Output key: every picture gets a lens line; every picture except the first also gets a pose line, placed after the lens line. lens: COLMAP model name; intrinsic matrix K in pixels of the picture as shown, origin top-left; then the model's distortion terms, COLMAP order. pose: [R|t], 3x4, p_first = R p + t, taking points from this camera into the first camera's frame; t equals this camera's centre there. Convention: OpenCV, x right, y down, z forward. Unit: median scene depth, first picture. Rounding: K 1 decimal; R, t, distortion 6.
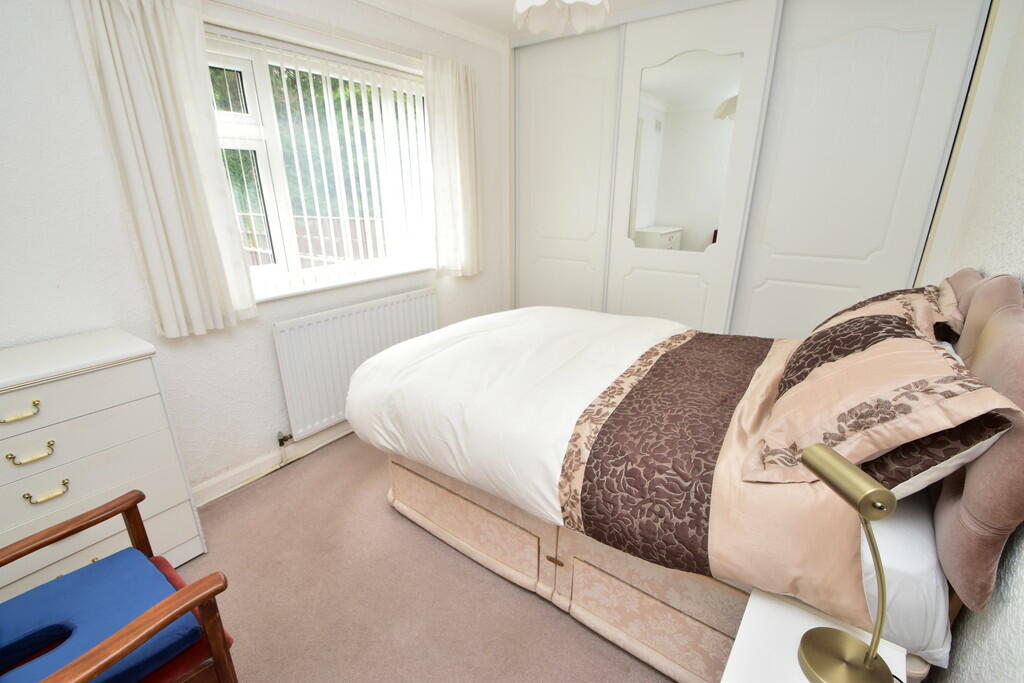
lens RADIAL K [[447.2, 0, 512.2], [0, 447.2, 341.5], [0, 0, 1]] dist [-0.001459, -0.006706]
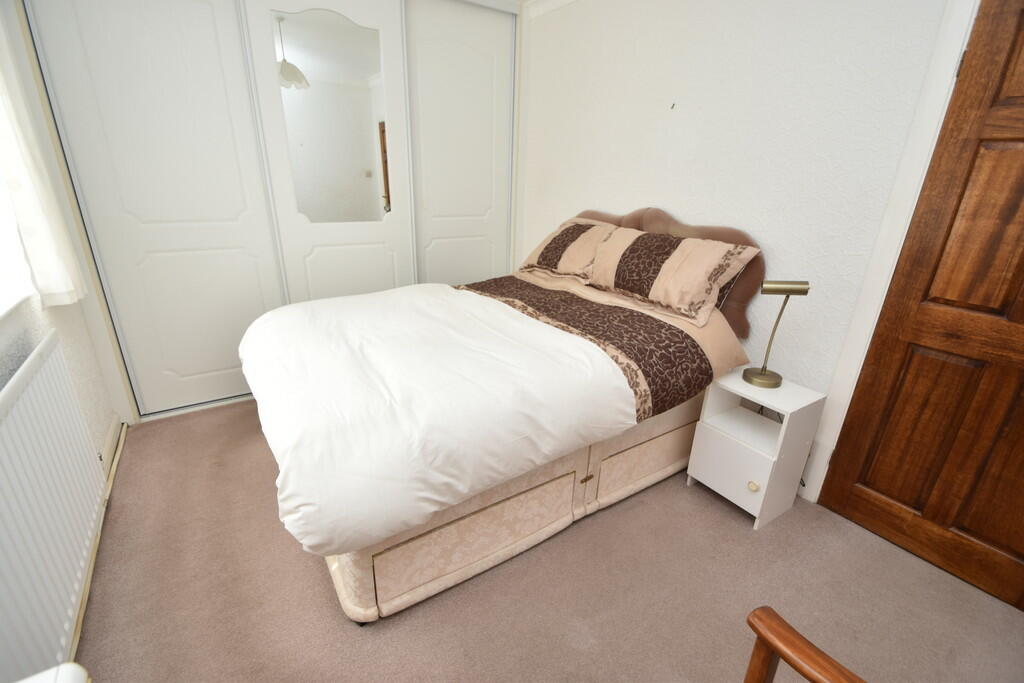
lens RADIAL K [[447.2, 0, 505.3], [0, 447.2, 343.1], [0, 0, 1]] dist [-0.001459, -0.006706]
pose [[0.339211, -0.311095, 0.887781, -1.070983], [0.271347, 0.935980, 0.224306, -0.191620], [-0.900726, 0.164810, 0.401909, 0.784787]]
